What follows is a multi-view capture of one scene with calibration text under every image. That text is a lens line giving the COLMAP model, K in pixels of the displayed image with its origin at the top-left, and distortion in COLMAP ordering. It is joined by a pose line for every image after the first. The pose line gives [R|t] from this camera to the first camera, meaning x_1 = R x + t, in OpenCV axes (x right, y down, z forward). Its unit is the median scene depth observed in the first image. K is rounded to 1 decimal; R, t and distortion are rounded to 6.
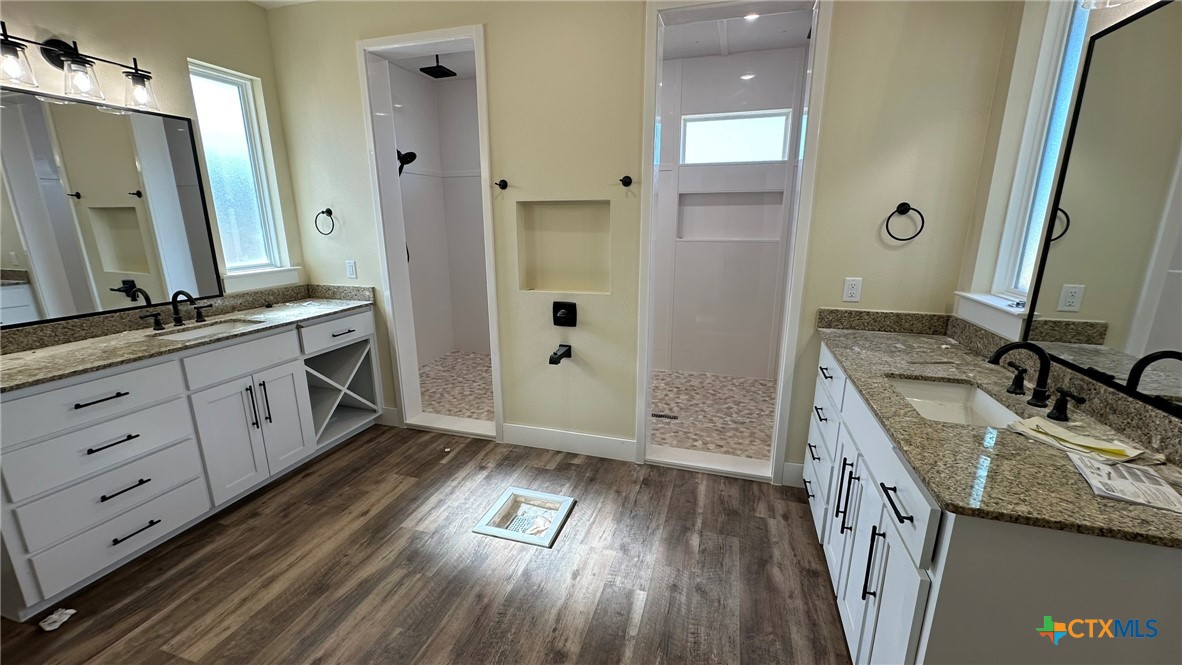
lens RADIAL K [[469.2, 0, 586.2], [0, 469.2, 334.2], [0, 0, 1]] dist [-0.002293, 0.000619]
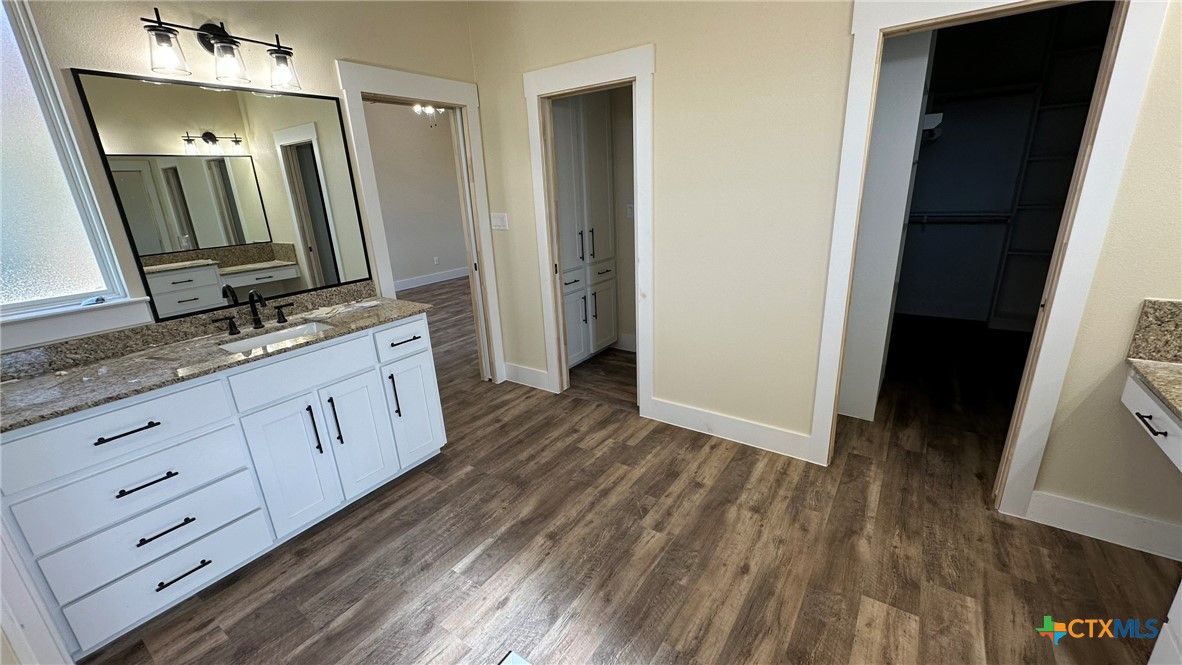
lens RADIAL K [[469.2, 0, 592.3], [0, 469.2, 331.2], [0, 0, 1]] dist [-0.002293, 0.000619]
pose [[-0.952718, -0.044069, 0.300643, -0.431670], [0.121338, 0.851939, 0.509389, -0.367692], [-0.278578, 0.521784, -0.806310, 1.398166]]
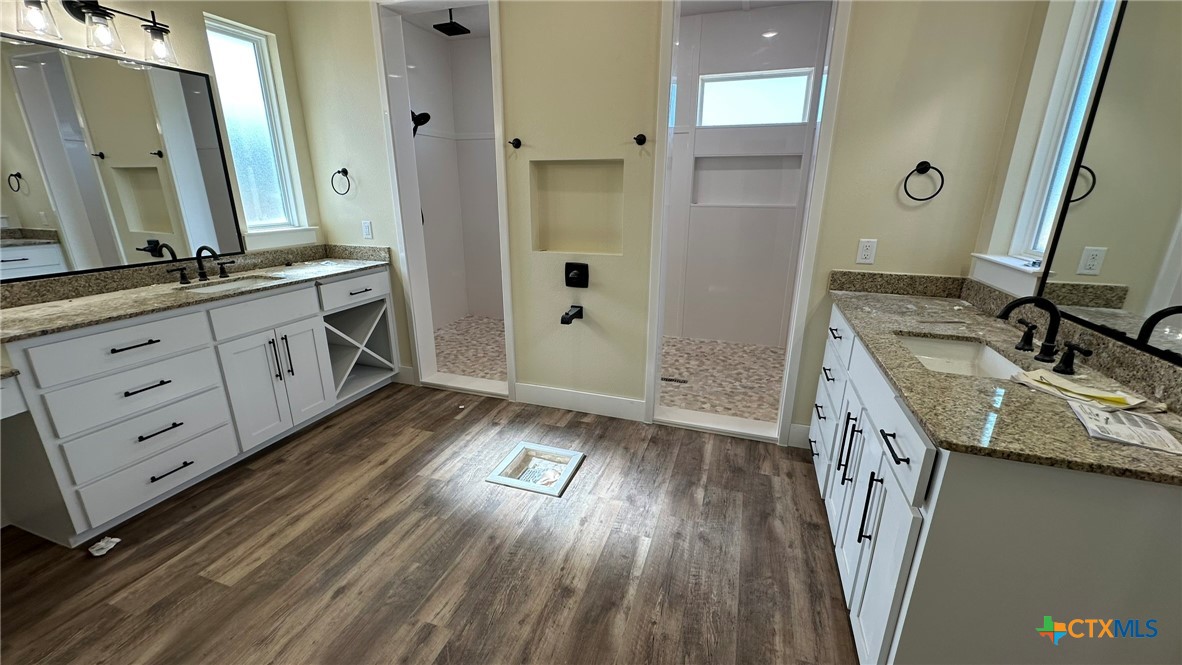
lens RADIAL K [[469.2, 0, 586.4], [0, 469.2, 334.2], [0, 0, 1]] dist [-0.002293, 0.000619]
pose [[0.999507, 0.015270, -0.027425, 0.006201], [-0.013702, 0.998311, 0.056463, 0.037365], [0.028241, -0.056059, 0.998028, -0.018692]]
